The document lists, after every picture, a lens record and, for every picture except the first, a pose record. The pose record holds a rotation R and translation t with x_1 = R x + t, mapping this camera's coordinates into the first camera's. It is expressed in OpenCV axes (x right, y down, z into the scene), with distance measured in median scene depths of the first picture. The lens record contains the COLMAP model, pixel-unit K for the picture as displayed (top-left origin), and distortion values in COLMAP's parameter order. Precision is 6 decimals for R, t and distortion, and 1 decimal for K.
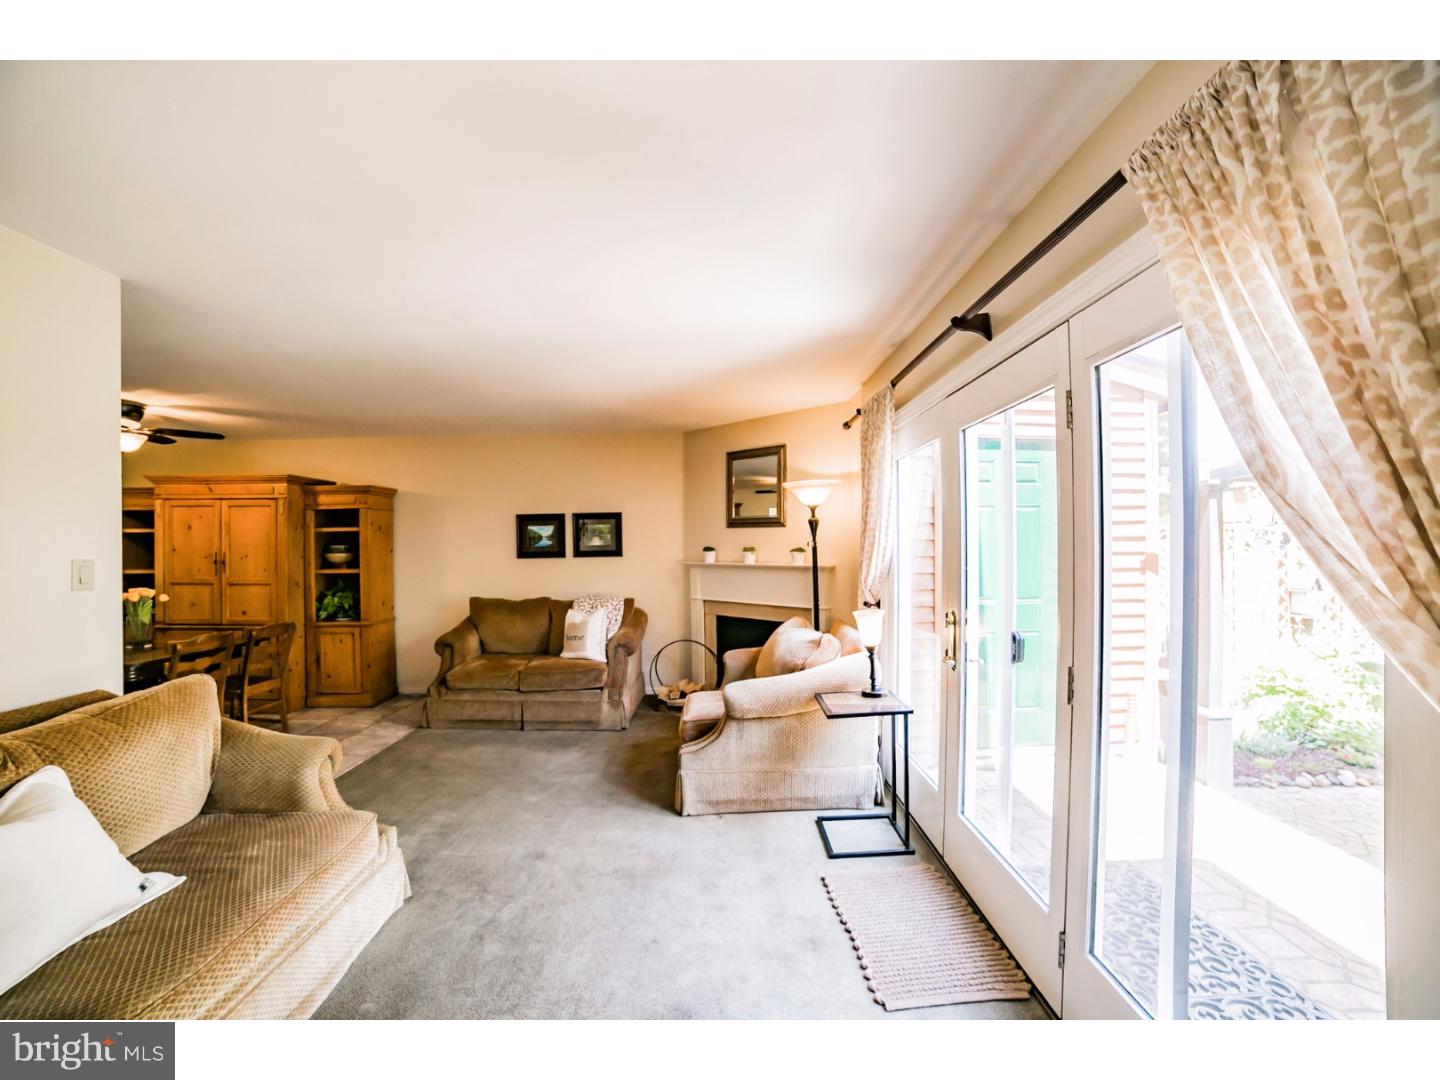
lens RADIAL K [[587.8, 0, 737.7], [0, 587.8, 543.6], [0, 0, 1]] dist [-0.099096, 0.033488]
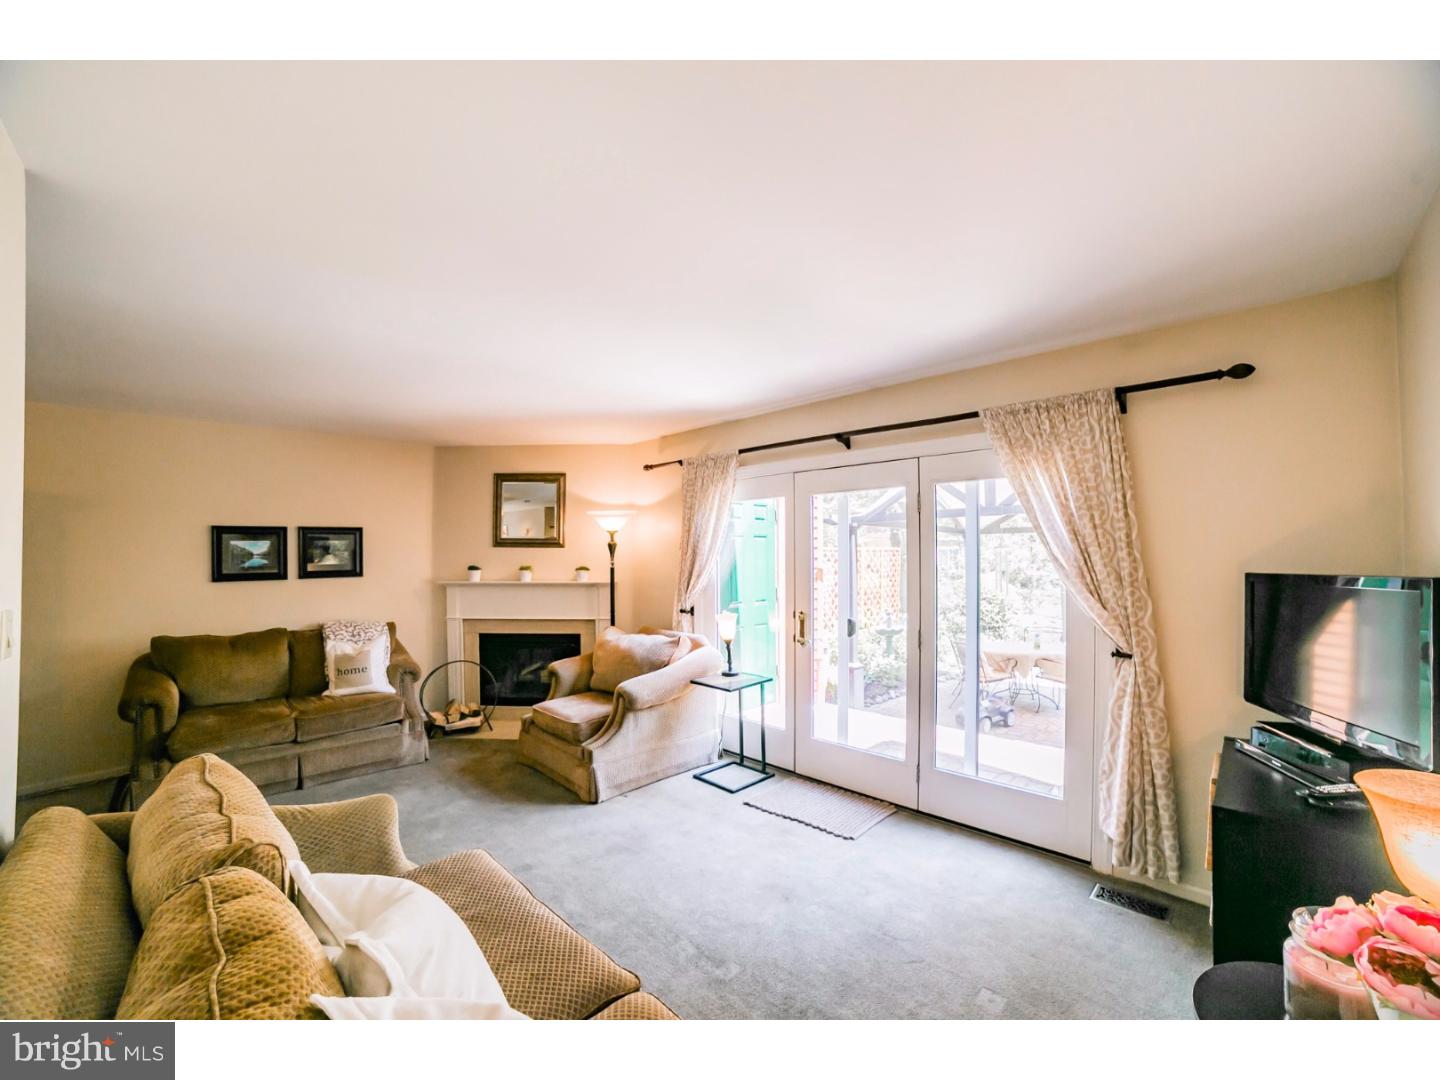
lens RADIAL K [[587.8, 0, 737.7], [0, 587.8, 543.6], [0, 0, 1]] dist [-0.099096, 0.033488]
pose [[0.728348, 0.014770, 0.685048, -0.431174], [-0.003054, 0.999828, -0.018309, -0.016618], [-0.685201, 0.011243, 0.728268, -0.021524]]
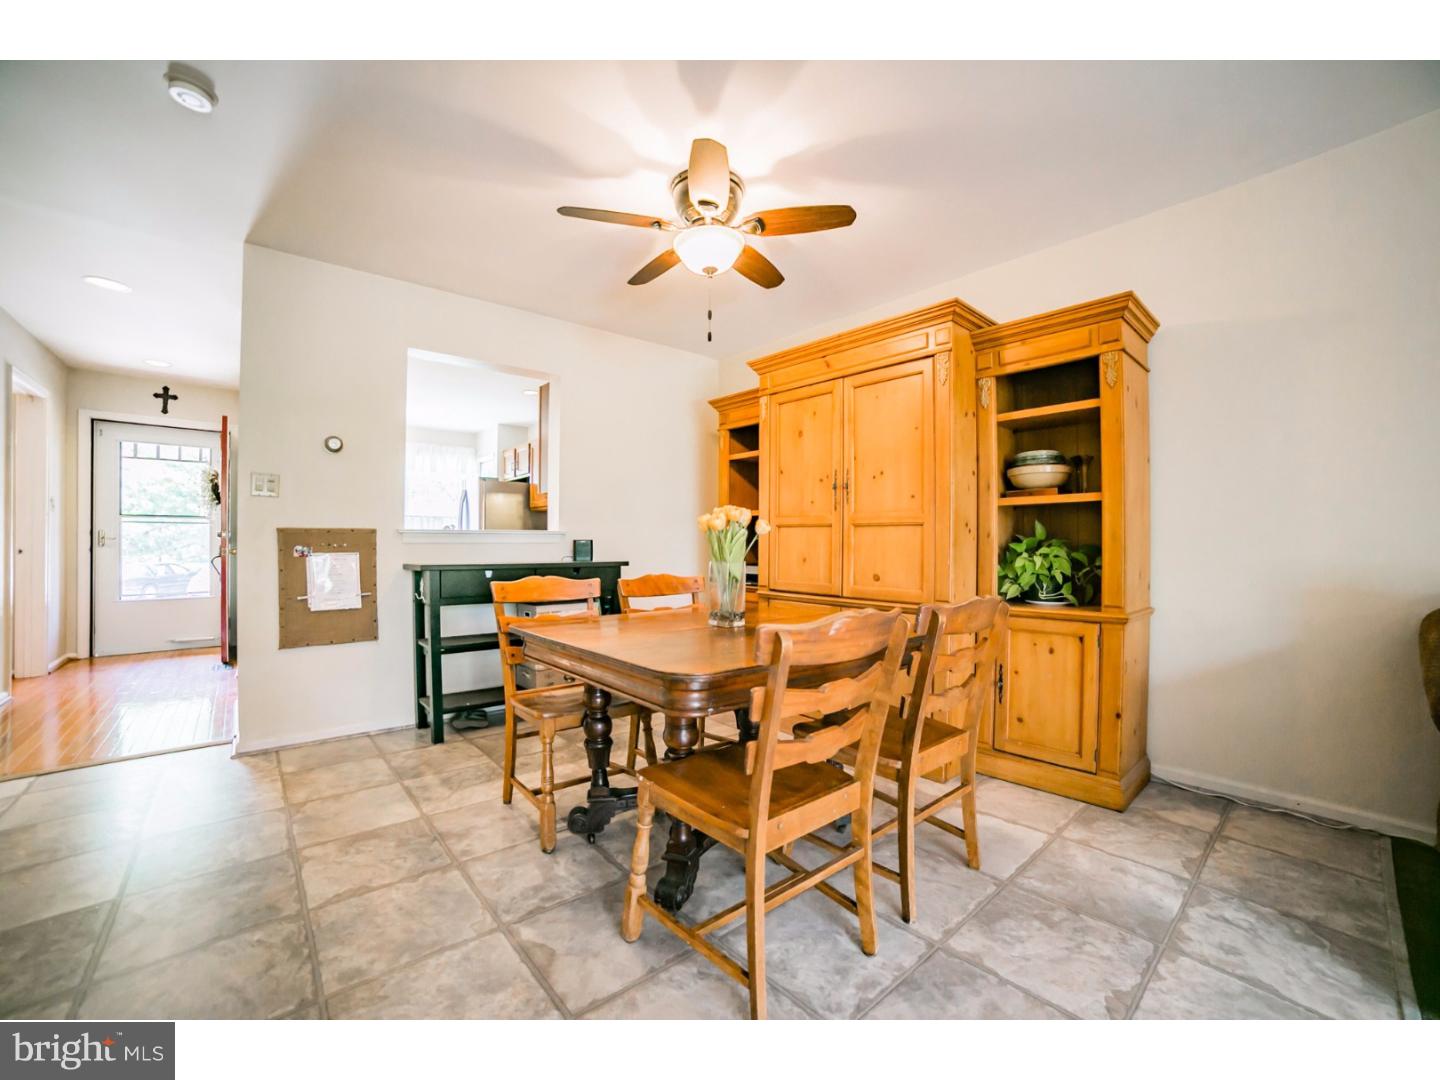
lens RADIAL K [[587.8, 0, 737.7], [0, 587.8, 543.6], [0, 0, 1]] dist [-0.099096, 0.033488]
pose [[0.640941, 0.008901, -0.767539, -0.542136], [-0.006807, 0.999959, 0.005911, 0.089885], [0.767560, 0.001436, 0.640975, 0.530153]]
